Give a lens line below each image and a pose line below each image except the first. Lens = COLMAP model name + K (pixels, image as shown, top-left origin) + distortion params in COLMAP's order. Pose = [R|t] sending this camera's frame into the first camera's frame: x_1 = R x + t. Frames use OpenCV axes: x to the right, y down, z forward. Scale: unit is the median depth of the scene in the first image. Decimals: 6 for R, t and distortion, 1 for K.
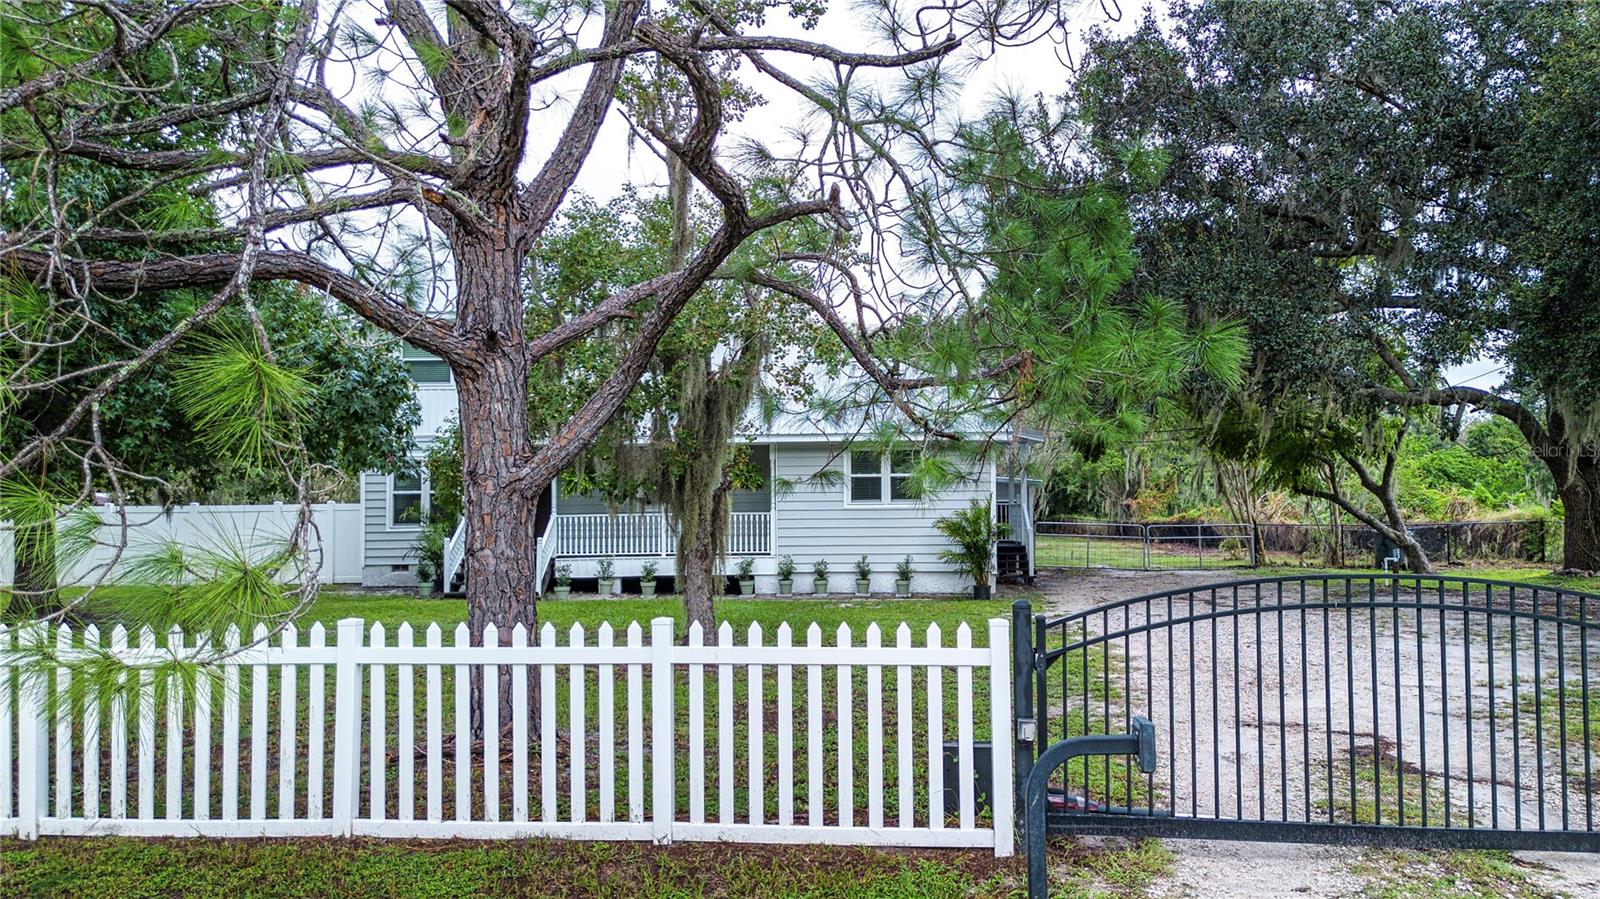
lens RADIAL K [[1118.7, 0, 804.4], [0, 1118.7, 493.2], [0, 0, 1]] dist [0.055012, -0.055250]
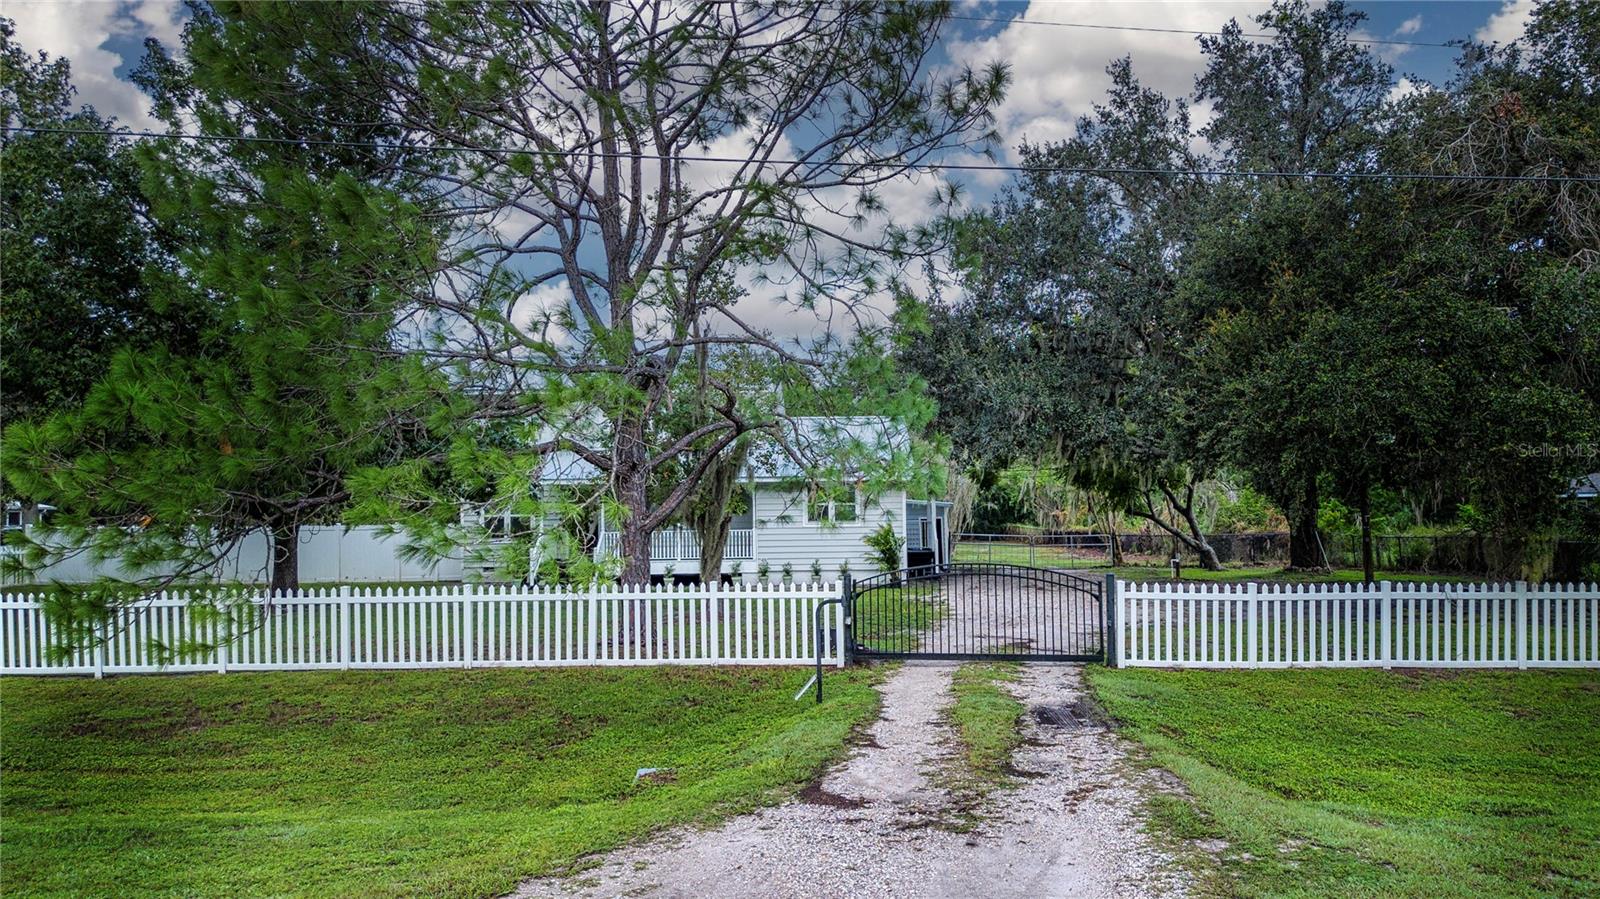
lens RADIAL K [[1118.7, 0, 804.4], [0, 1118.7, 493.2], [0, 0, 1]] dist [0.055012, -0.055250]
pose [[0.999840, -0.003123, 0.017588, 0.016977], [0.003210, 0.999983, -0.004952, -0.034211], [-0.017572, 0.005008, 0.999833, -0.674057]]
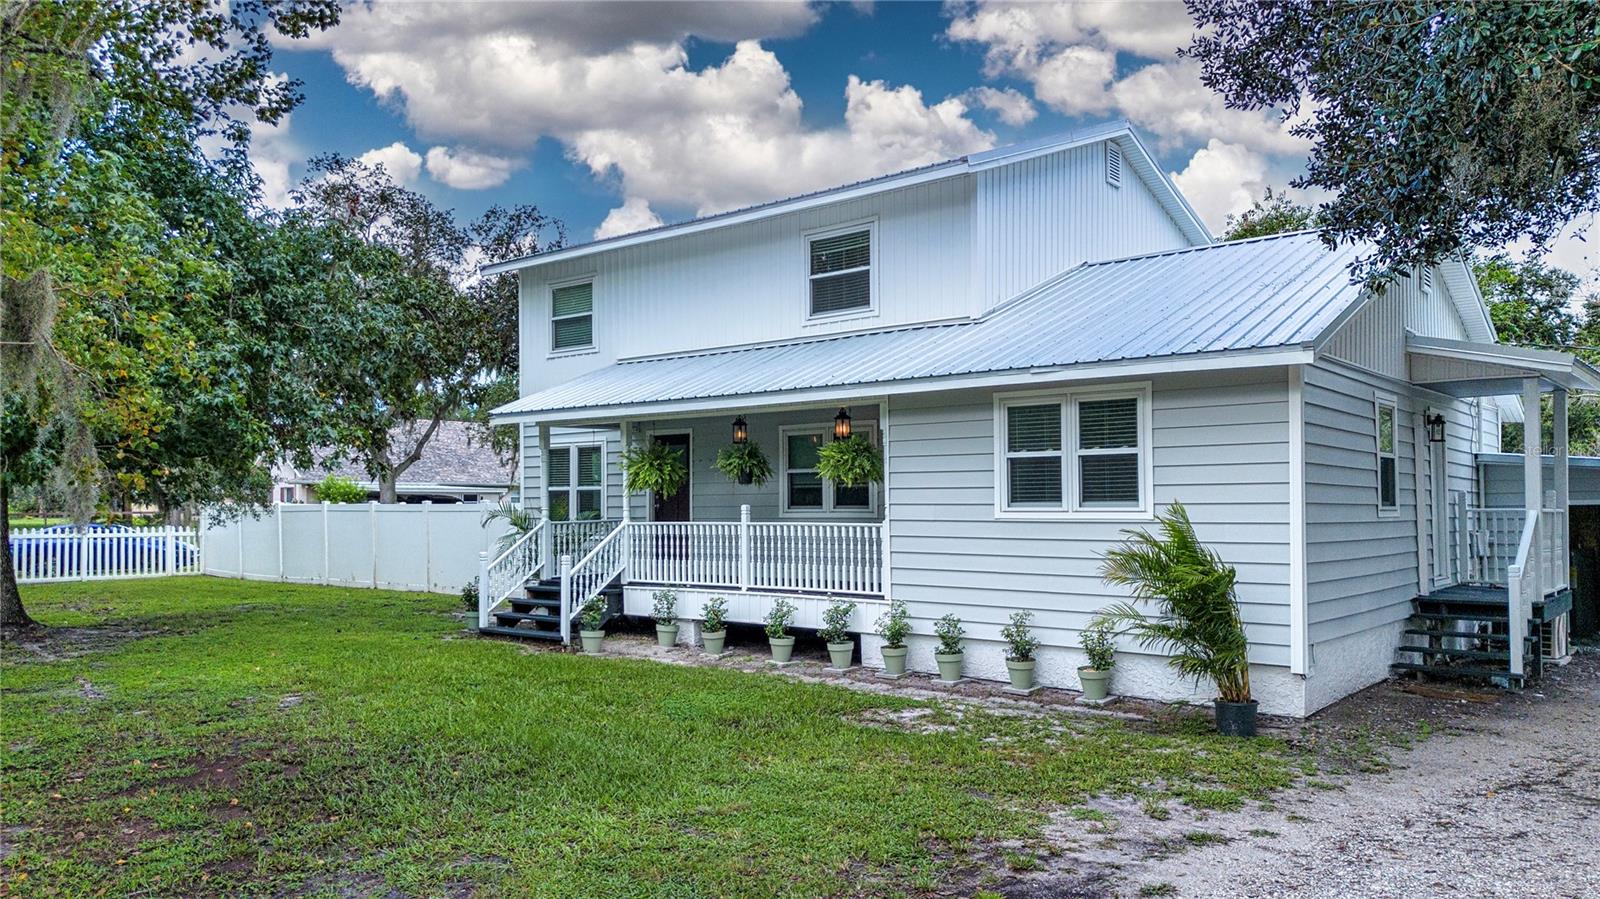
lens RADIAL K [[1118.7, 0, 804.4], [0, 1118.7, 493.2], [0, 0, 1]] dist [0.055012, -0.055250]
pose [[0.818275, 0.003035, -0.574819, 0.381713], [-0.006424, 0.999972, -0.003865, 0.006582], [0.574791, 0.006855, 0.818271, 0.756601]]
